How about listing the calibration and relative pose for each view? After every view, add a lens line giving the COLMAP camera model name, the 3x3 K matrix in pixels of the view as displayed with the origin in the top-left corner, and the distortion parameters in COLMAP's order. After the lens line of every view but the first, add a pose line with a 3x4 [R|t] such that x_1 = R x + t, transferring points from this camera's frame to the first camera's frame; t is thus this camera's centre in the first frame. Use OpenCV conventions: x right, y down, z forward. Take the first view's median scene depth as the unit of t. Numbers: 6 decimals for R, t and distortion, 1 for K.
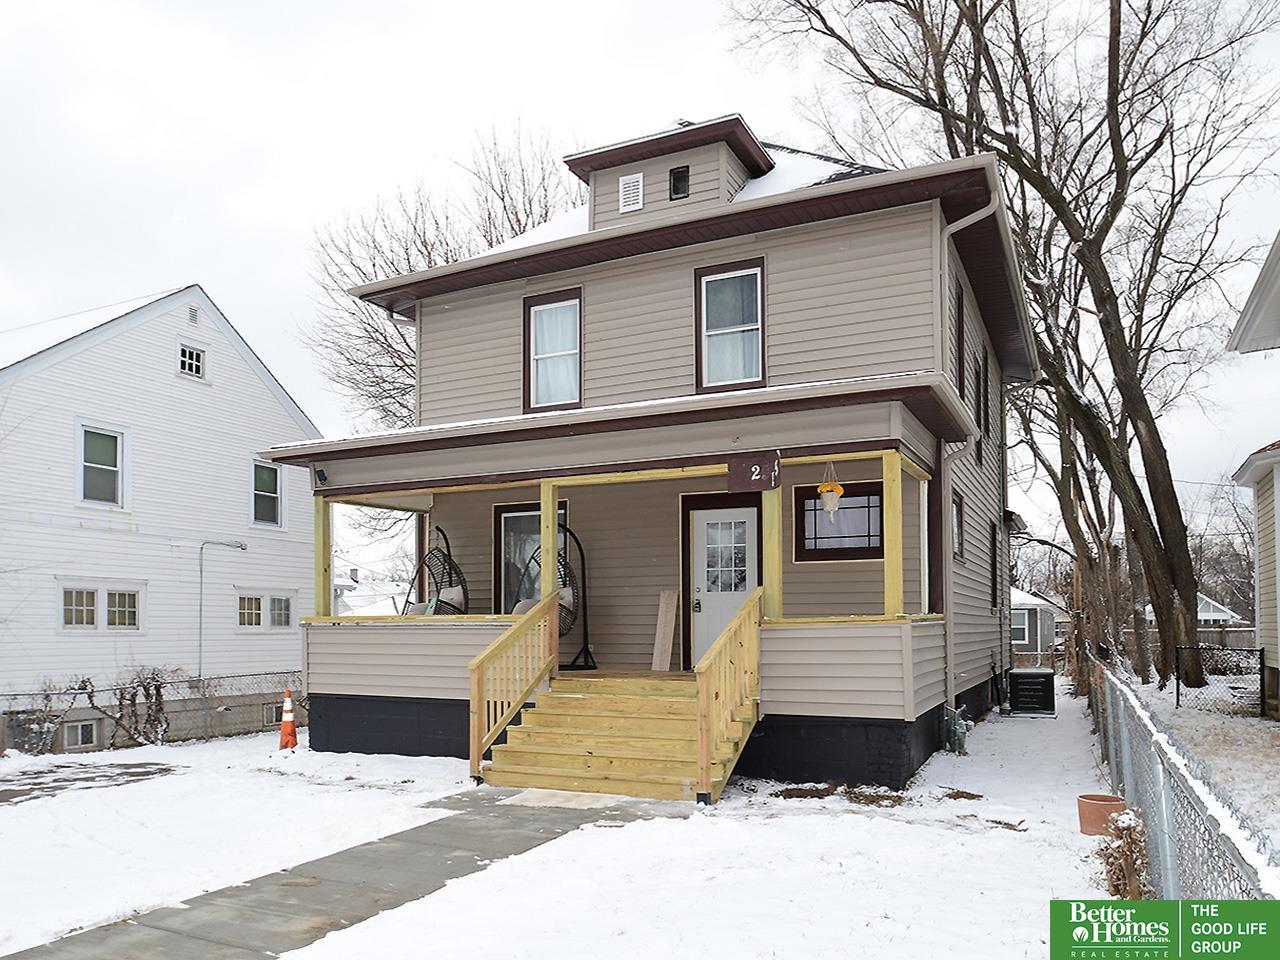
lens RADIAL K [[862.0, 0, 639.6], [0, 862.0, 474.2], [0, 0, 1]] dist [-0.007231, -0.000201]
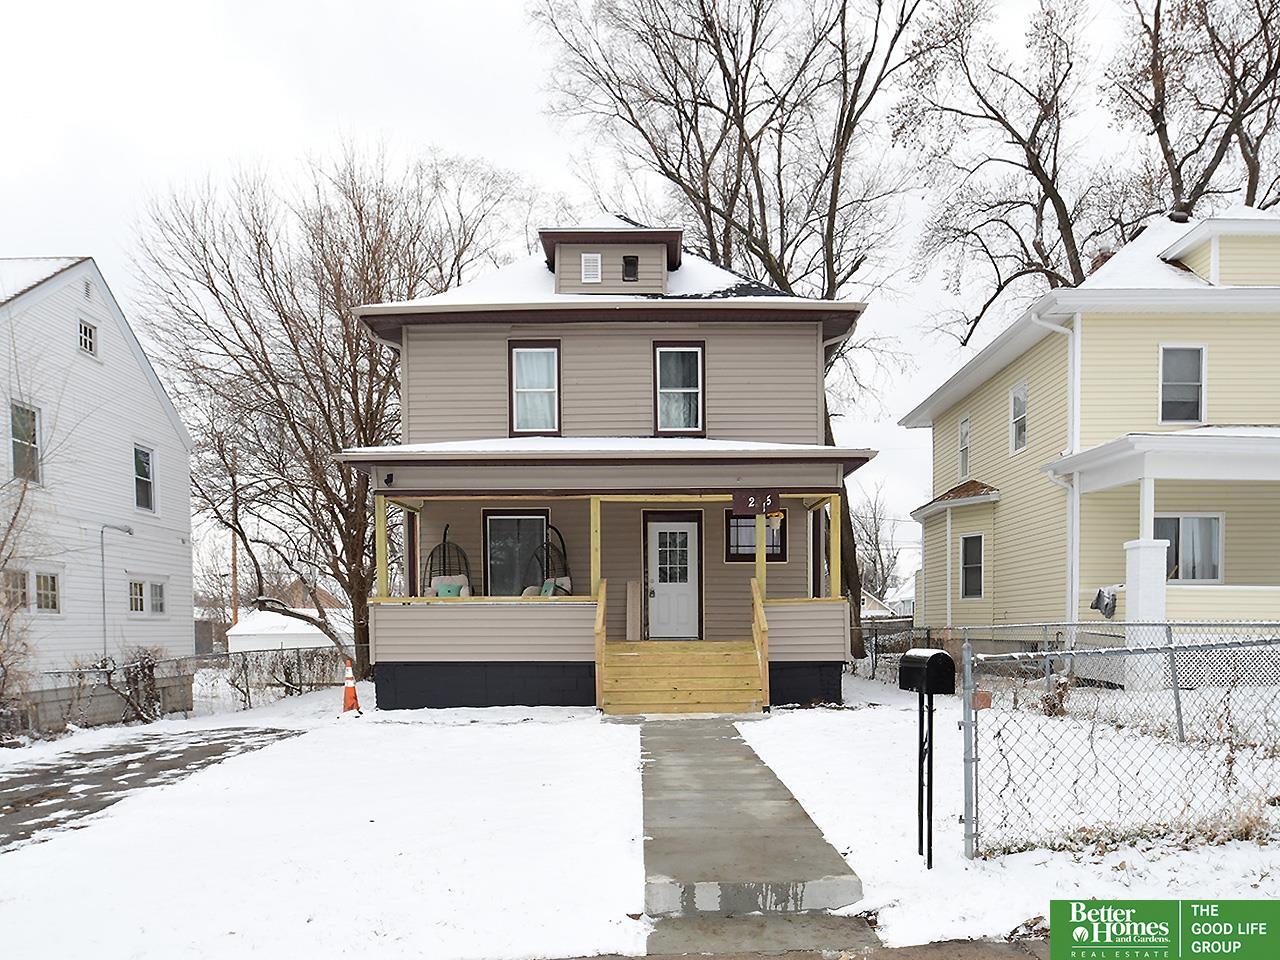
lens RADIAL K [[862.0, 0, 639.6], [0, 862.0, 474.2], [0, 0, 1]] dist [-0.007231, -0.000201]
pose [[0.897552, 0.070159, 0.435290, -0.496487], [-0.070655, 0.997387, -0.015070, -0.009930], [-0.435210, -0.017229, 0.900164, -0.186895]]
